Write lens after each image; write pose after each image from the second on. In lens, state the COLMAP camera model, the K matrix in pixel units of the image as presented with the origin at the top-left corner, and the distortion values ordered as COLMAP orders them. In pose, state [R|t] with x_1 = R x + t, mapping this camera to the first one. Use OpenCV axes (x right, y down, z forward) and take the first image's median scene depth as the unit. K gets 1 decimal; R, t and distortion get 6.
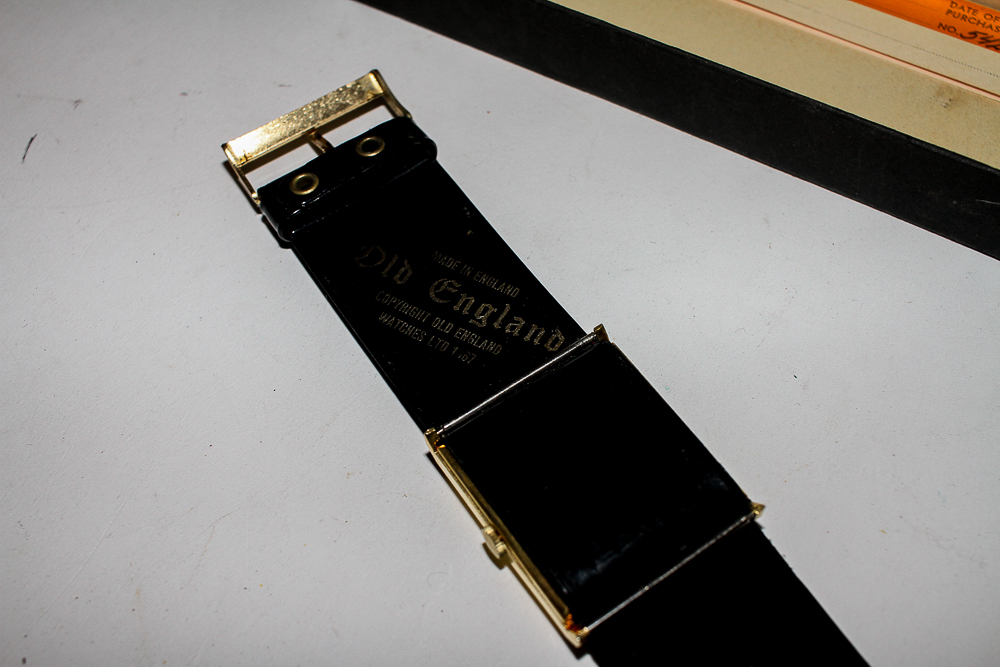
lens RADIAL K [[1150.7, 0, 500.0], [0, 1150.7, 333.5], [0, 0, 1]] dist [-0.097367, 0.003224]
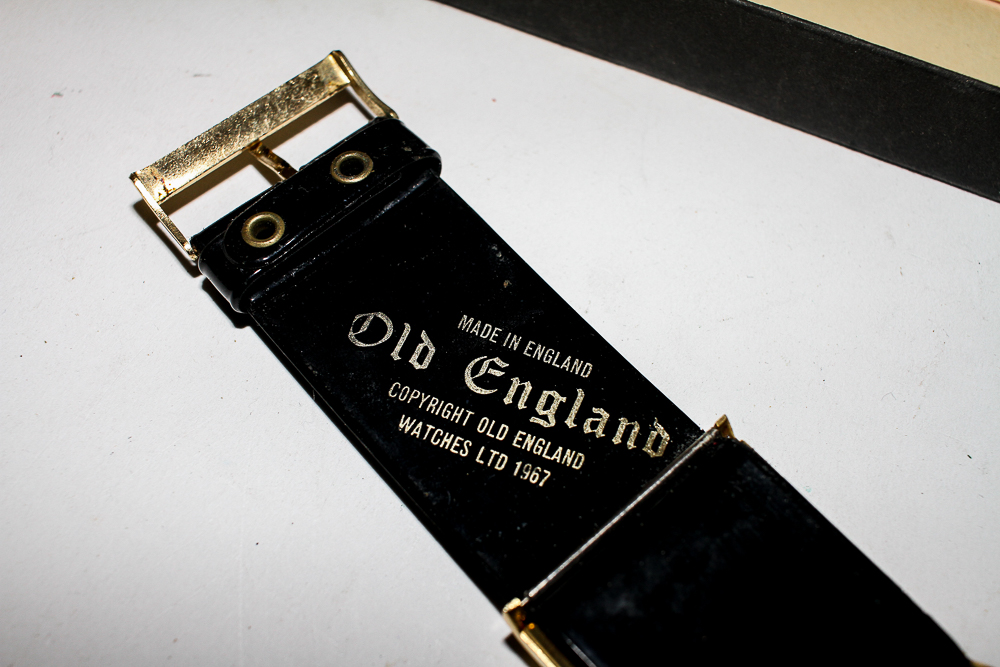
lens RADIAL K [[1150.7, 0, 500.0], [0, 1150.7, 333.5], [0, 0, 1]] dist [-0.097367, 0.003224]
pose [[0.988157, -0.079459, 0.131271, -0.128157], [0.069708, 0.994569, 0.077286, -0.114341], [-0.136699, -0.067220, 0.988329, 0.302201]]
